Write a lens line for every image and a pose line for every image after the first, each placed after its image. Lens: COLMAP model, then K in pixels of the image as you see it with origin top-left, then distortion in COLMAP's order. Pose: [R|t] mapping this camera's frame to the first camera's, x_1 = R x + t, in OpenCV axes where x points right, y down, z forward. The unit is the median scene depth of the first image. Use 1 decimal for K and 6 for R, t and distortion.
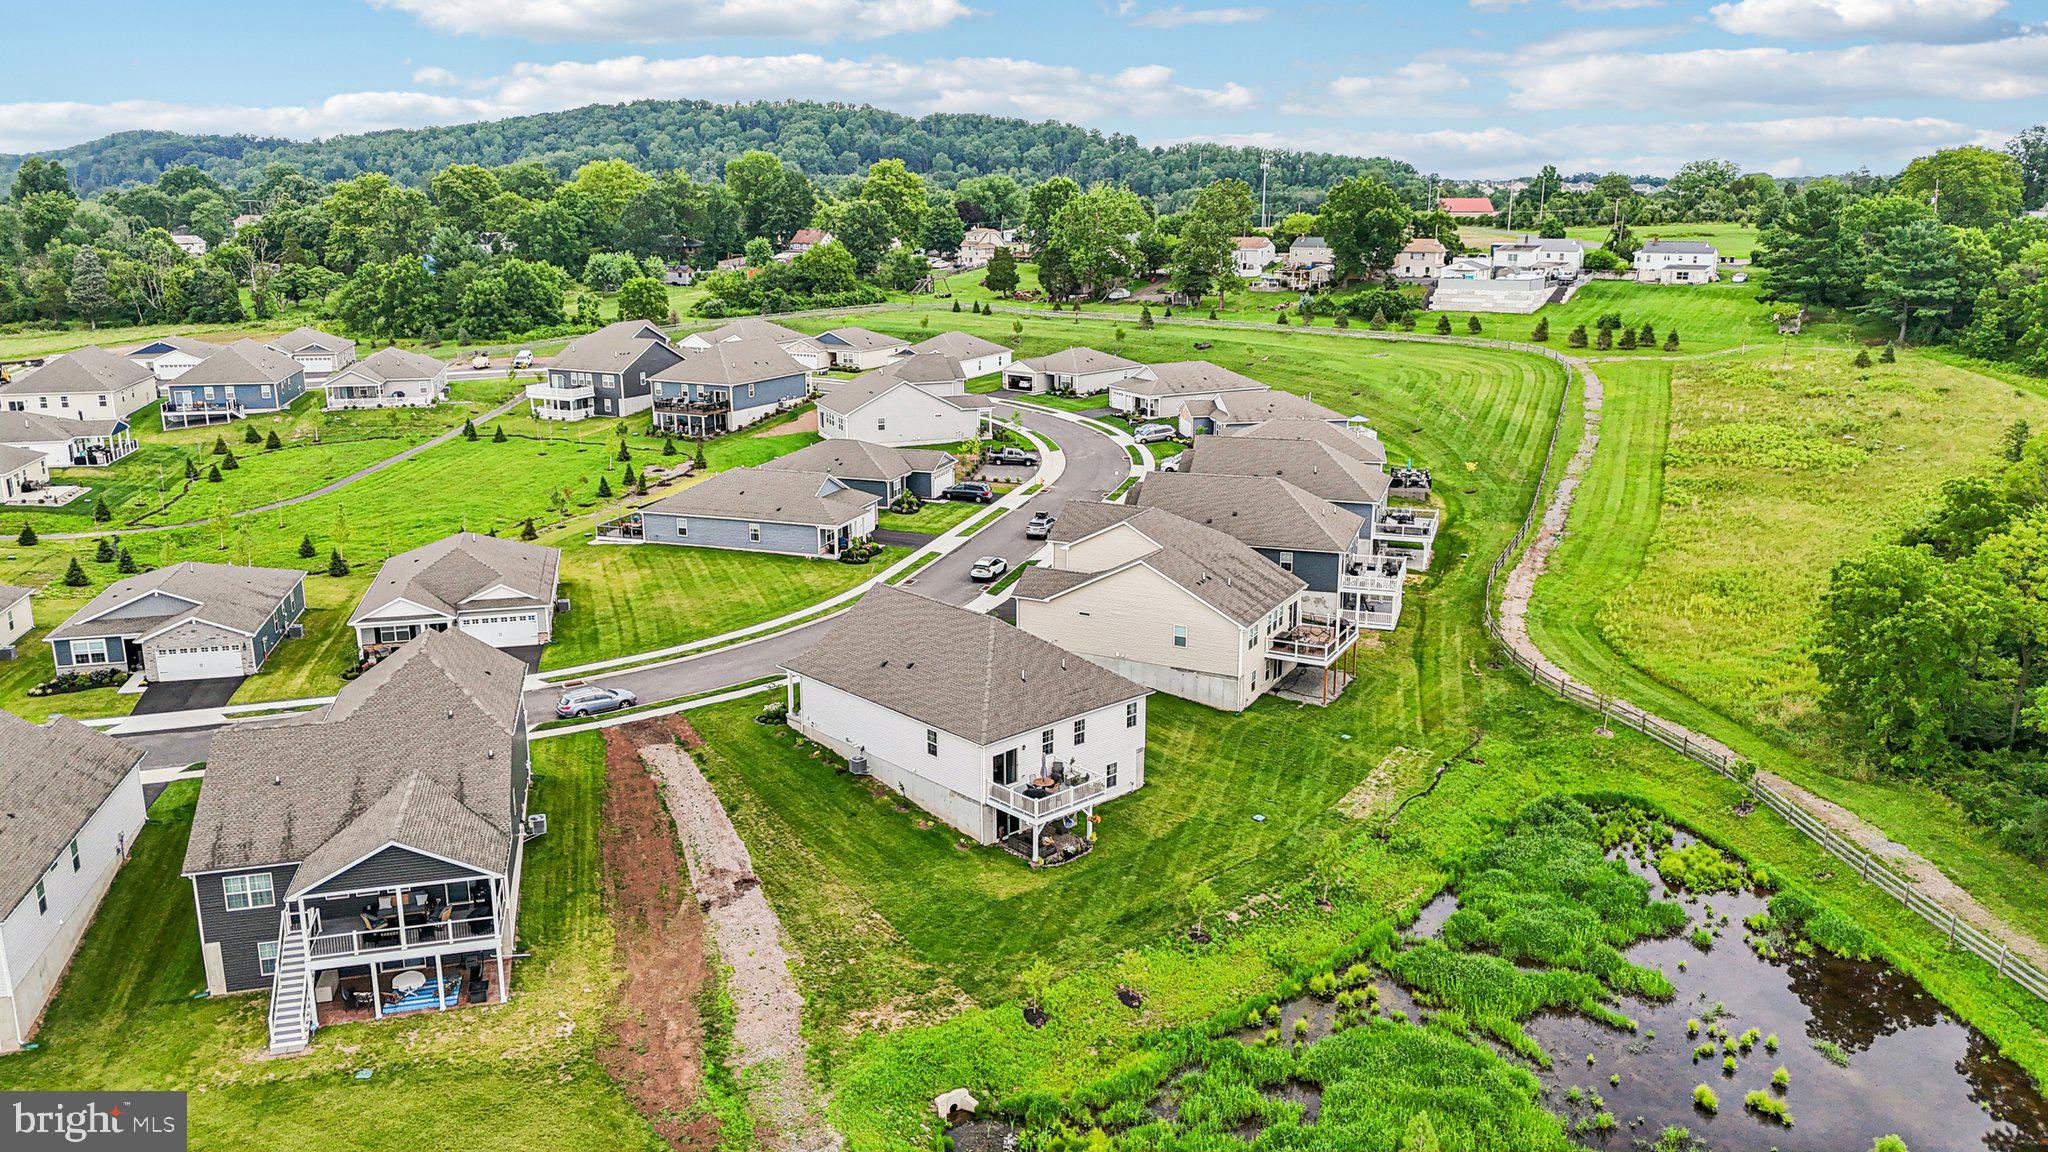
lens RADIAL K [[1506.8, 0, 1027.9], [0, 1506.8, 575.6], [0, 0, 1]] dist [0.084578, -0.092587]
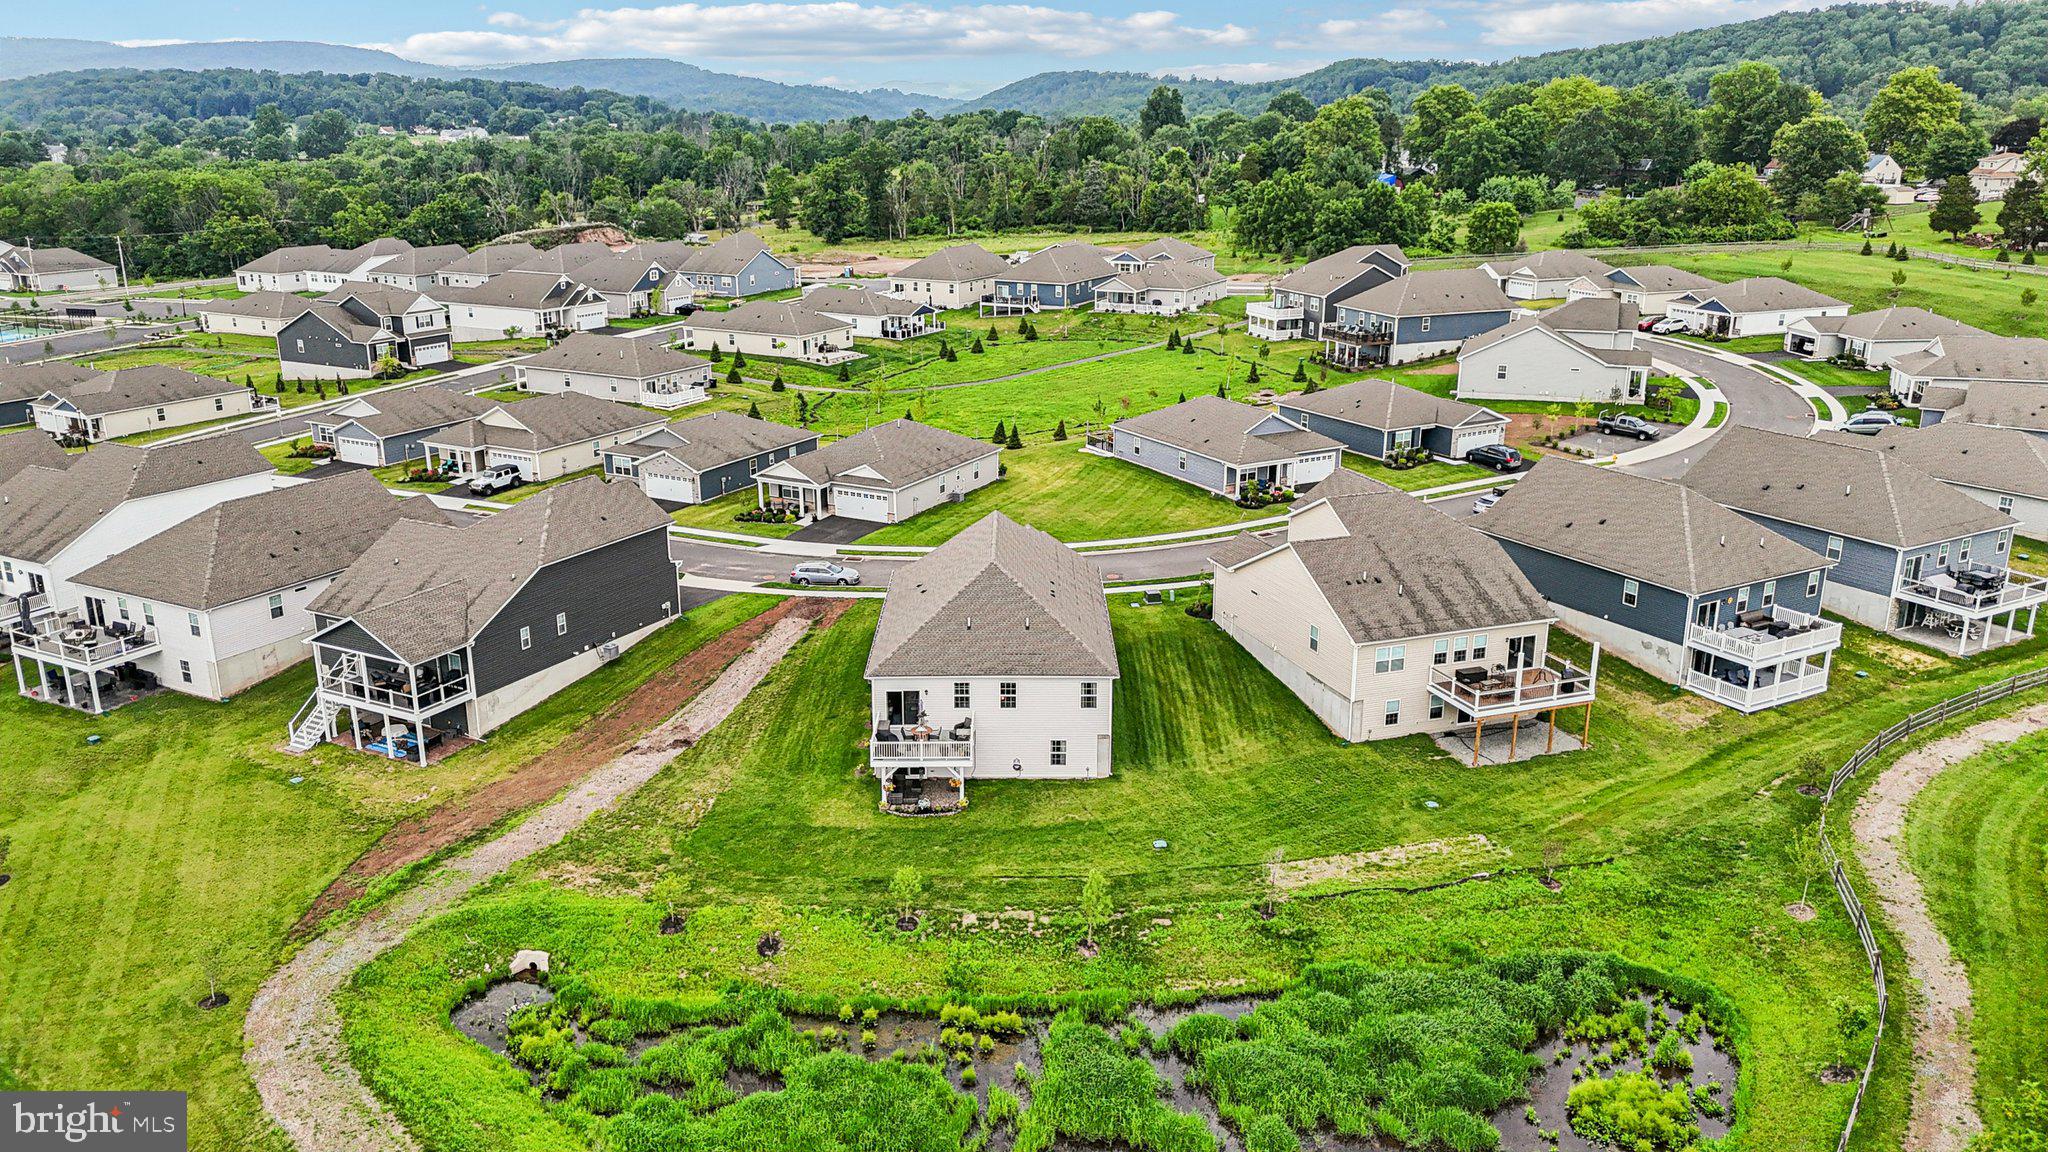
lens RADIAL K [[1506.8, 0, 1027.9], [0, 1506.8, 575.6], [0, 0, 1]] dist [0.084578, -0.092587]
pose [[0.739987, 0.197262, -0.643046, 0.459933], [-0.165932, 0.980018, 0.109685, -0.053893], [0.651833, 0.025537, 0.757932, 0.214163]]
